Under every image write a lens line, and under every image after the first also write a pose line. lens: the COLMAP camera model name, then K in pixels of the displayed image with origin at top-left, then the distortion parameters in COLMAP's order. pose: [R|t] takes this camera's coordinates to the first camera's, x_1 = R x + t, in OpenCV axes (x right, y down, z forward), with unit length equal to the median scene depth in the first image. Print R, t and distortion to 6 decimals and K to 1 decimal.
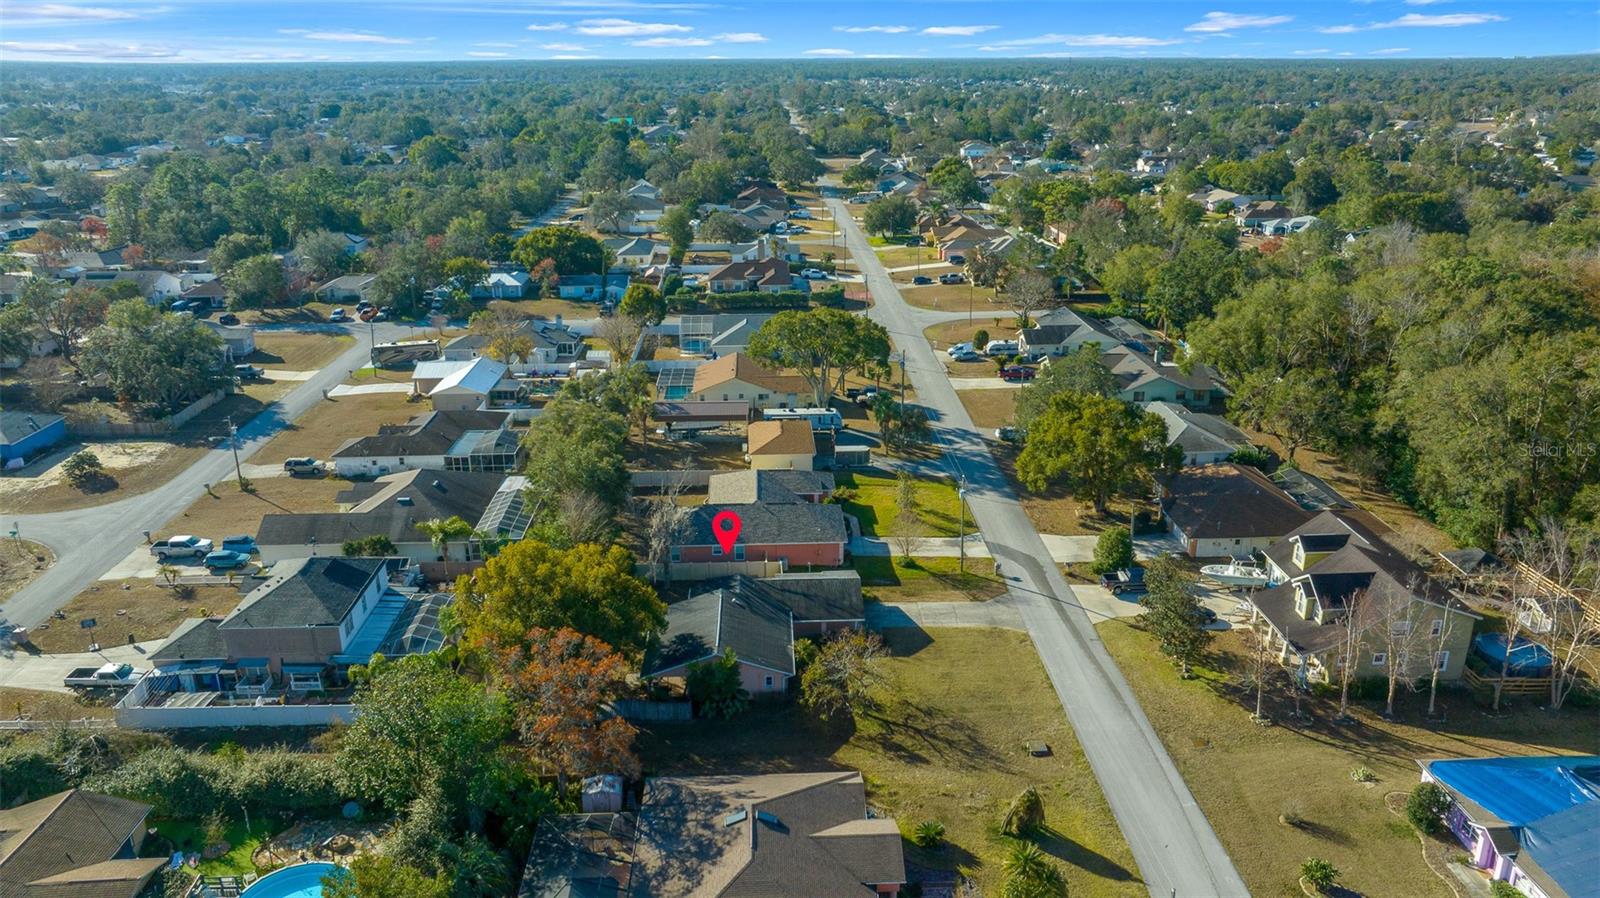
lens RADIAL K [[1121.6, 0, 800.0], [0, 1121.6, 449.0], [0, 0, 1]] dist [0.001228, -0.000673]
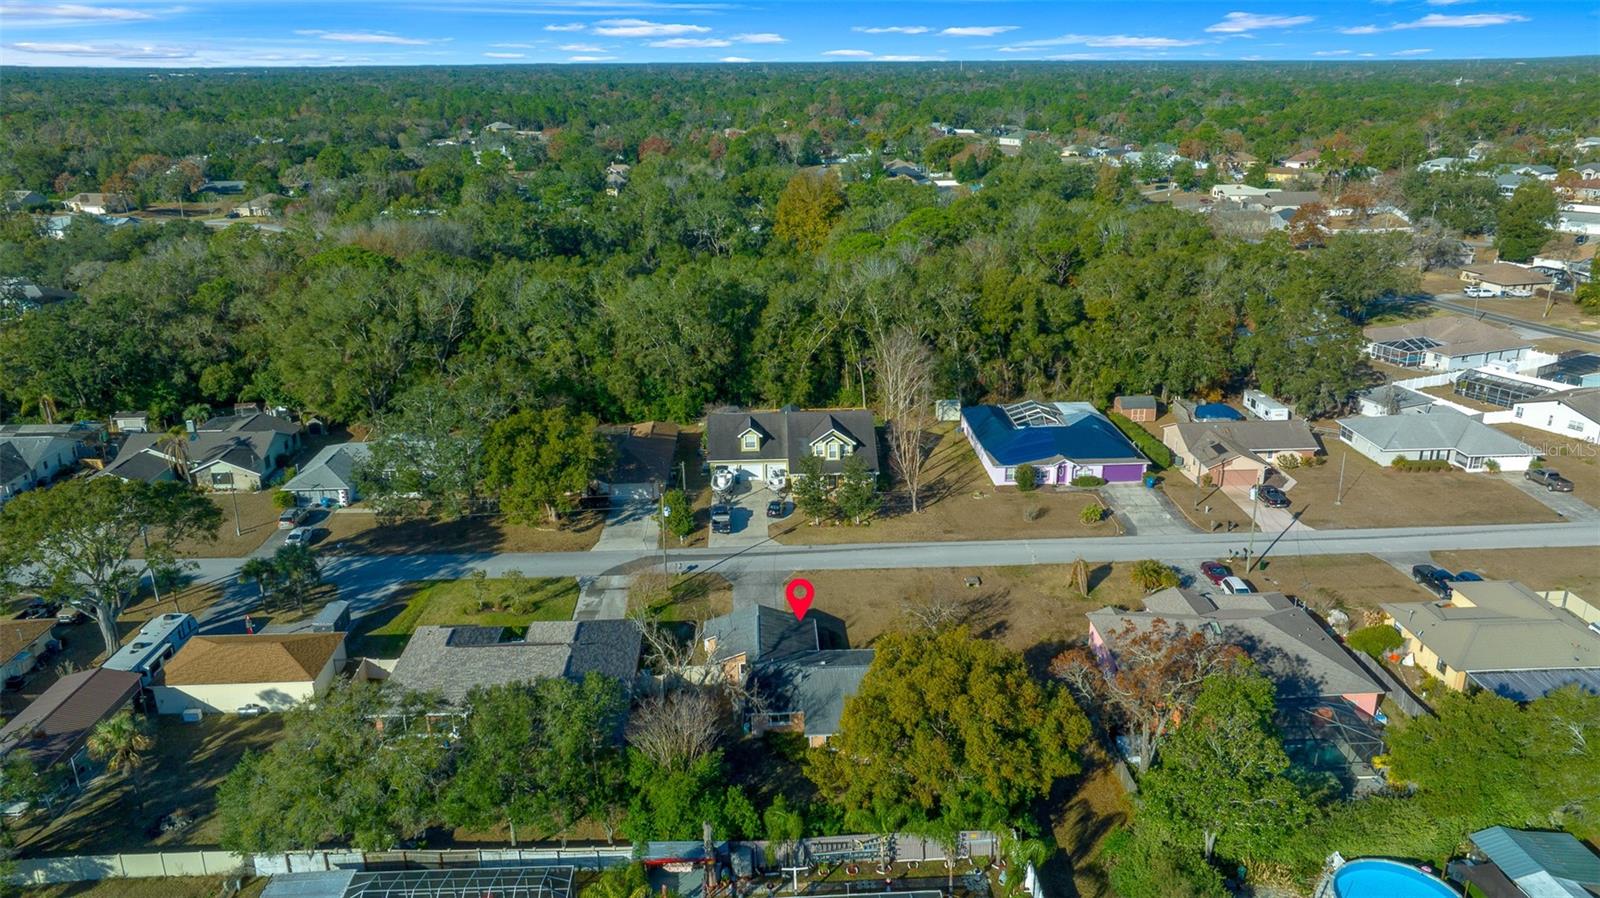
lens RADIAL K [[1121.6, 0, 800.0], [0, 1121.6, 449.0], [0, 0, 1]] dist [0.001228, -0.000673]
pose [[-0.035740, -0.315547, 0.948237, -0.760496], [0.332483, 0.891037, 0.309044, -0.268920], [-0.942432, 0.326317, 0.073068, 0.799979]]
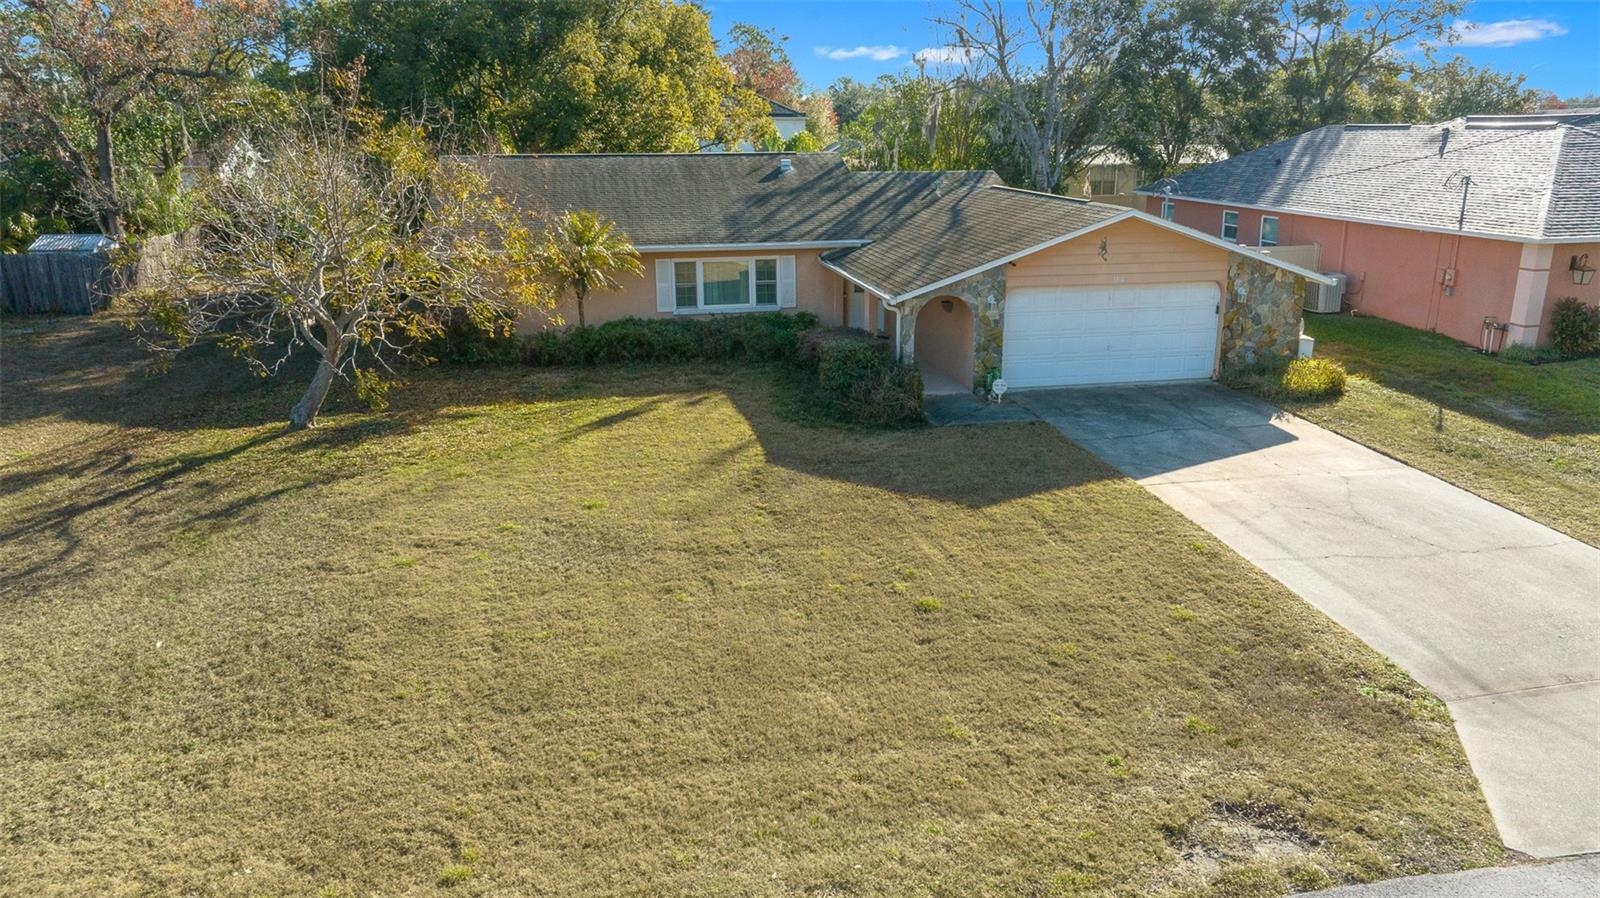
lens RADIAL K [[1126.7, 0, 800.0], [0, 1126.7, 449.0], [0, 0, 1]] dist [-0.056451, 0.075361]
pose [[0.148200, 0.280014, -0.948488, 0.240958], [-0.326117, 0.919270, 0.220433, 0.123965], [0.933640, 0.276650, 0.227553, 0.844611]]
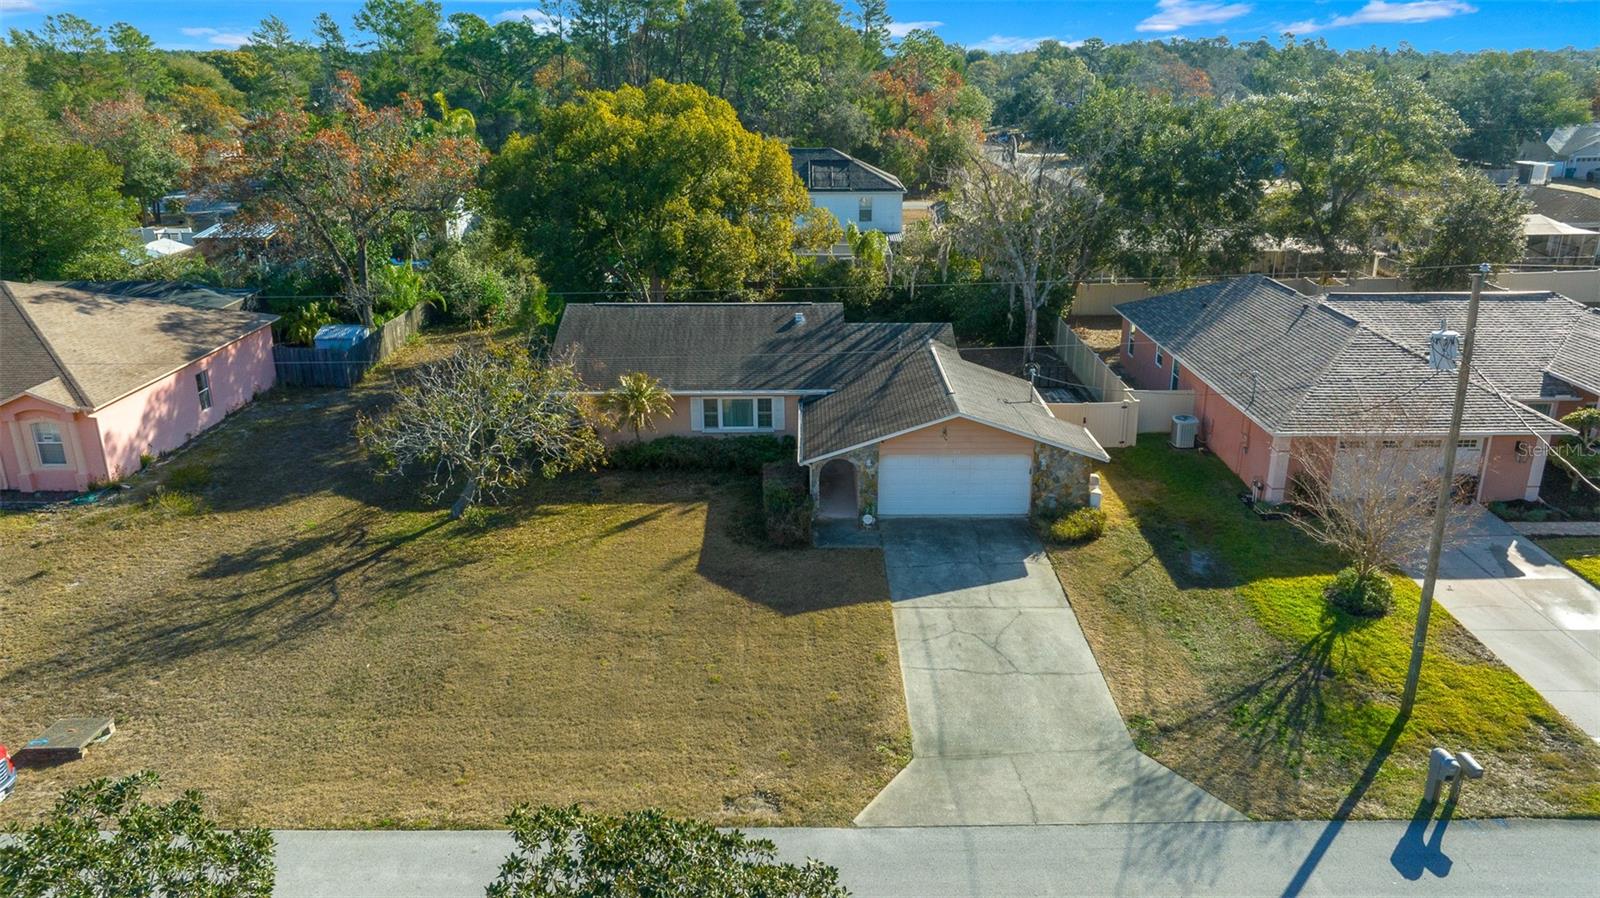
lens RADIAL K [[1121.6, 0, 800.0], [0, 1121.6, 449.0], [0, 0, 1]] dist [0.001228, -0.000673]
pose [[-0.046104, 0.338073, -0.939990, 0.347626], [-0.329015, 0.883347, 0.333838, 0.028000], [0.943199, 0.324662, 0.070505, 0.873524]]
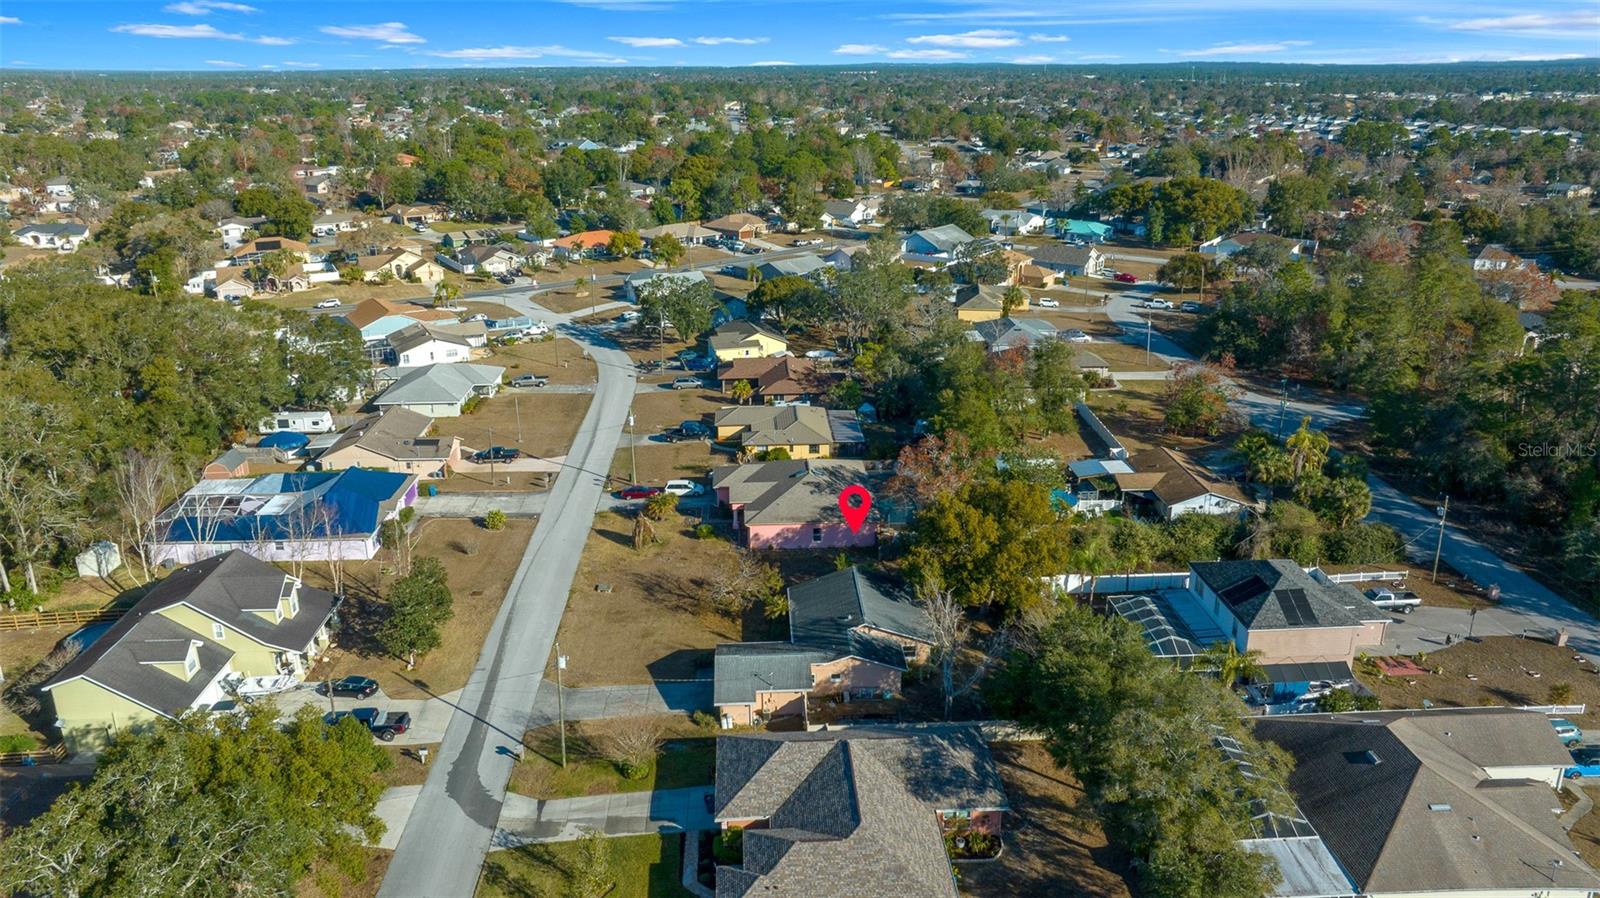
lens RADIAL K [[1121.6, 0, 800.0], [0, 1121.6, 449.0], [0, 0, 1]] dist [0.001228, -0.000673]
pose [[-0.999604, 0.026658, -0.008960, -0.009594], [0.015336, 0.783749, 0.620888, -0.523810], [0.023574, 0.620505, -0.783848, 1.488610]]
